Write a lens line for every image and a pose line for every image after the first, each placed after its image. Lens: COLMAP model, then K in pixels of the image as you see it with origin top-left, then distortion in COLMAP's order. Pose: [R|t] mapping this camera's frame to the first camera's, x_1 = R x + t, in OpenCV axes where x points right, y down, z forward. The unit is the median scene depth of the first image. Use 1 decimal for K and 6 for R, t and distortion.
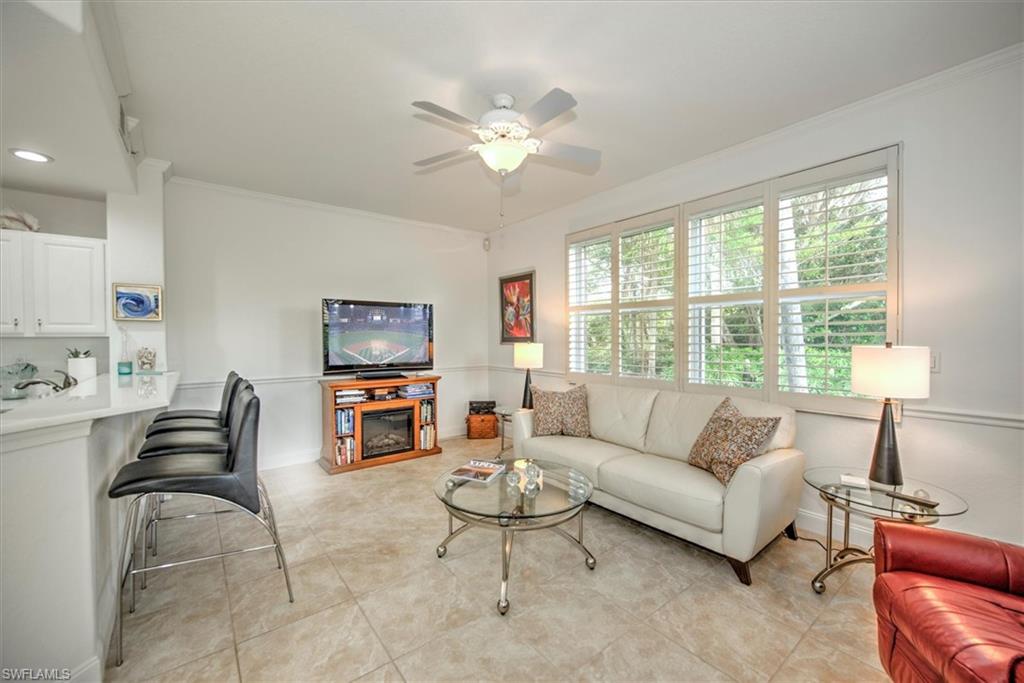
lens RADIAL K [[413.5, 0, 512.0], [0, 413.5, 341.5], [0, 0, 1]] dist [0.001375, 0.000227]
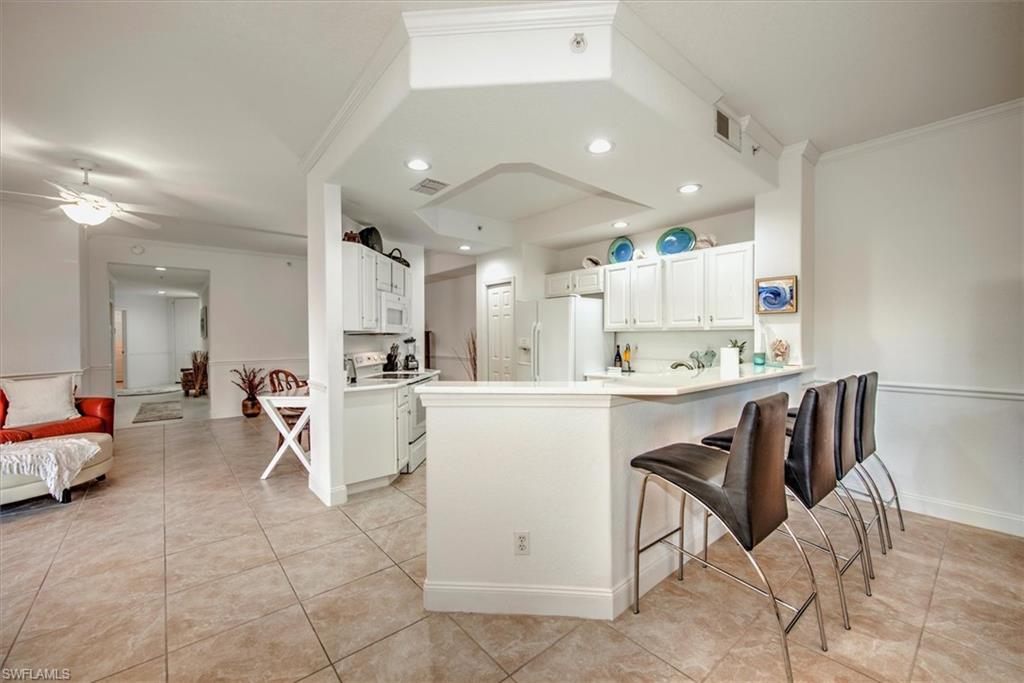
lens RADIAL K [[413.5, 0, 512.0], [0, 413.5, 341.5], [0, 0, 1]] dist [0.001375, 0.000227]
pose [[0.048385, 0.017544, -0.998675, 0.084971], [-0.007155, 0.999826, 0.017218, 0.006506], [0.998803, 0.006312, 0.048502, 0.311381]]
